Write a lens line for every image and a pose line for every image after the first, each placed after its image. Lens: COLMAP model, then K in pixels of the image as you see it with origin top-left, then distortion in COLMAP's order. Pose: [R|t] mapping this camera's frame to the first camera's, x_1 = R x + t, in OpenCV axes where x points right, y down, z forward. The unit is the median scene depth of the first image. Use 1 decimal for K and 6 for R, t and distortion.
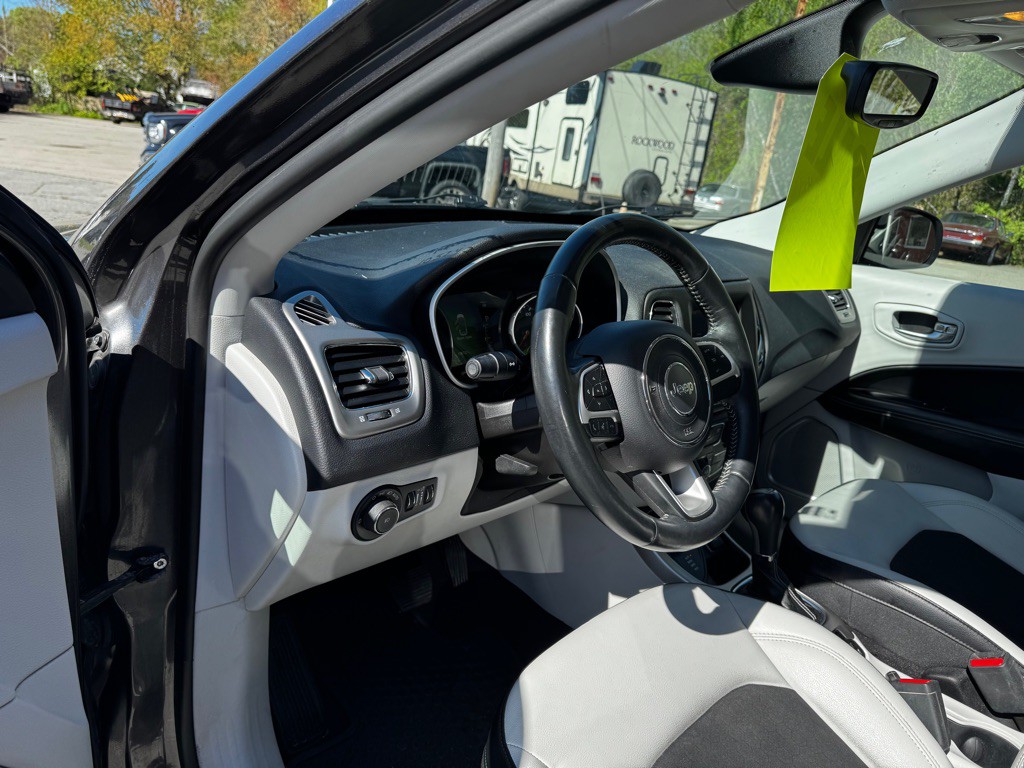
lens RADIAL K [[731.0, 0, 509.9], [0, 731.0, 381.8], [0, 0, 1]] dist [0.049253, -0.048344]
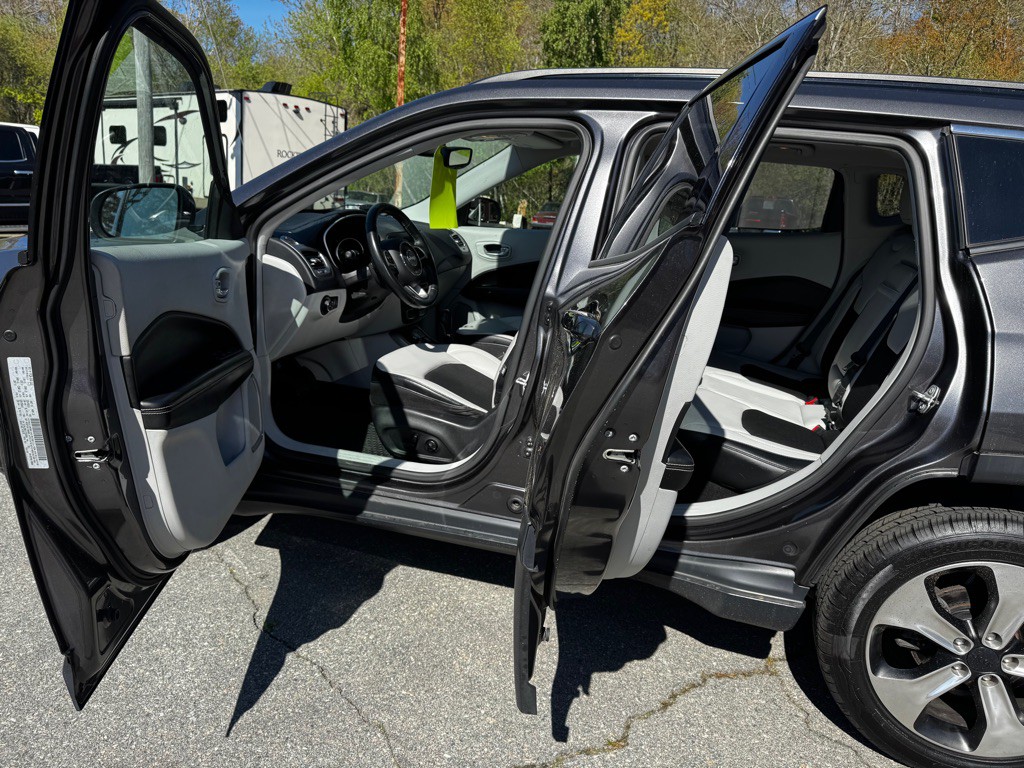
lens RADIAL K [[731.0, 0, 514.9], [0, 731.0, 391.6], [0, 0, 1]] dist [0.049253, -0.048344]
pose [[0.886765, -0.175486, 0.427612, -0.049836], [0.173852, 0.983823, 0.043220, 0.031486], [-0.428279, 0.036015, 0.902929, -0.121881]]
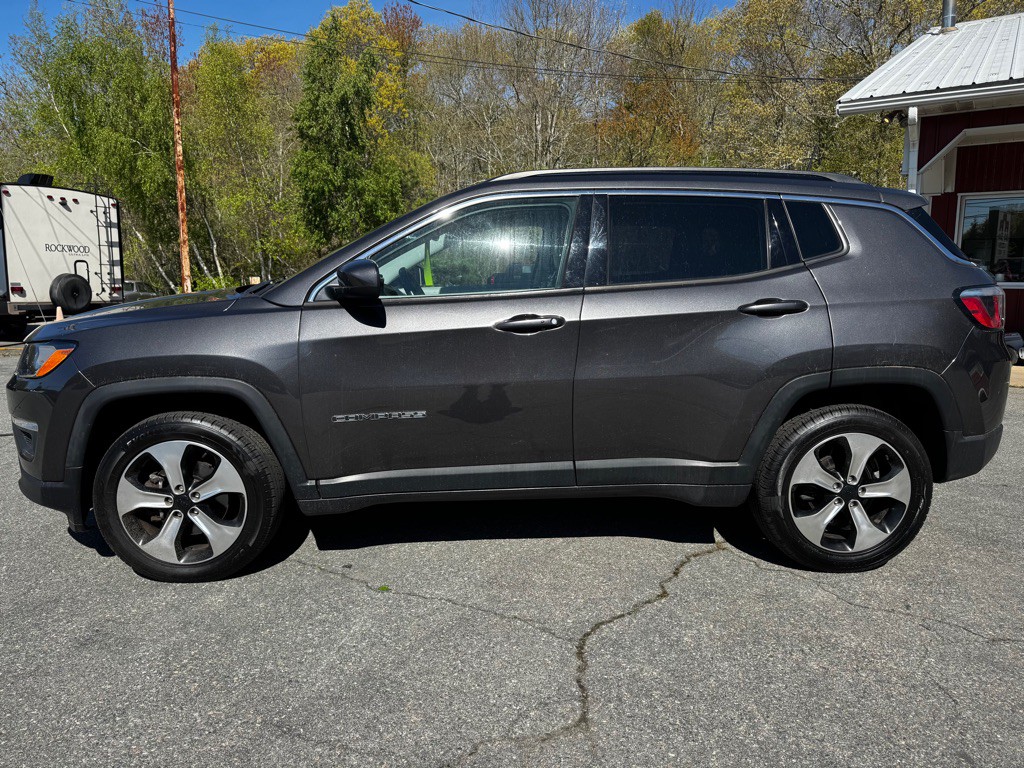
lens RADIAL K [[731.0, 0, 514.7], [0, 731.0, 394.8], [0, 0, 1]] dist [0.049253, -0.048344]
pose [[0.681184, -0.236238, 0.692950, -0.151912], [0.300494, 0.953324, 0.029612, 0.031961], [-0.667601, 0.188056, 0.720378, -0.138188]]
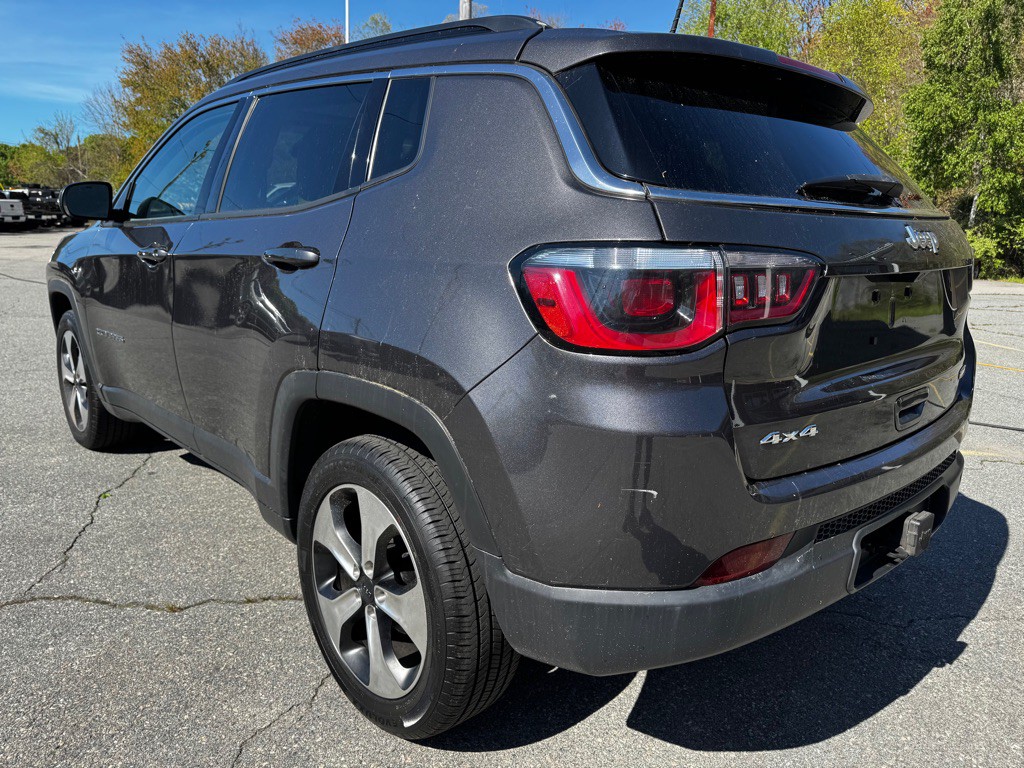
lens RADIAL K [[731.0, 0, 489.9], [0, 731.0, 382.1], [0, 0, 1]] dist [0.049253, -0.048344]
pose [[0.993453, -0.068847, -0.091171, 0.113055], [0.060038, 0.993562, -0.096070, 0.077345], [0.097198, 0.089967, 0.991190, -0.169199]]
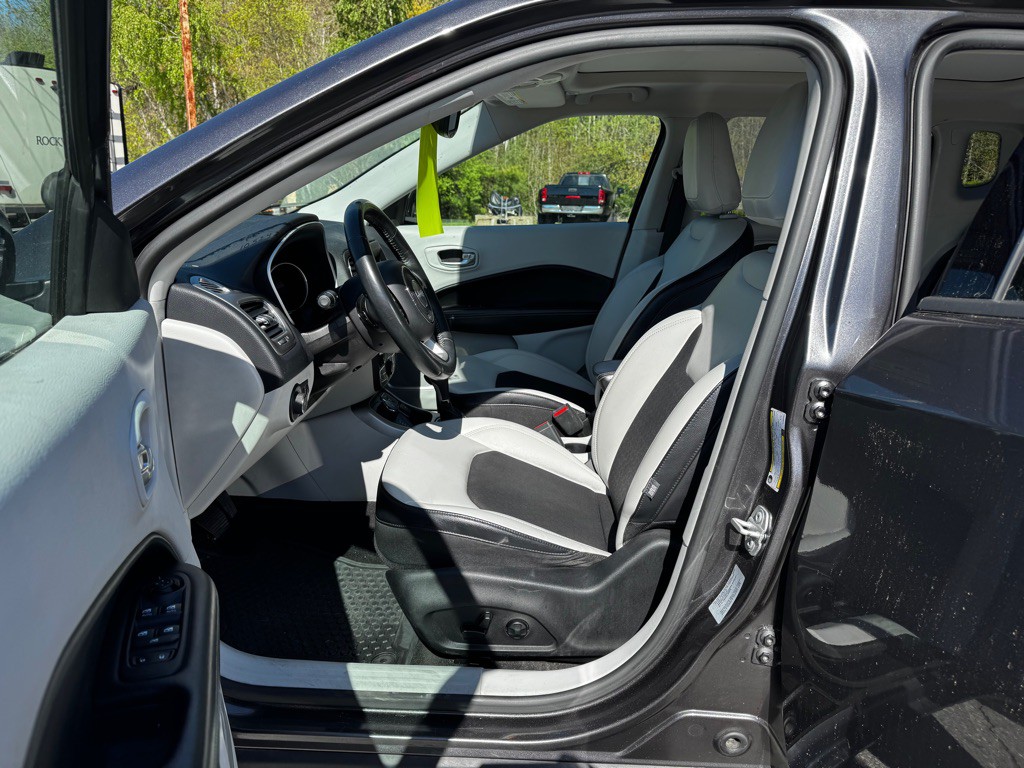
lens RADIAL K [[731.0, 0, 511.7], [0, 731.0, 390.2], [0, 0, 1]] dist [0.049253, -0.048344]
pose [[0.735401, -0.275564, 0.619072, -0.047773], [0.260095, 0.958391, 0.117633, 0.005150], [-0.625728, 0.074510, 0.776474, -0.031577]]
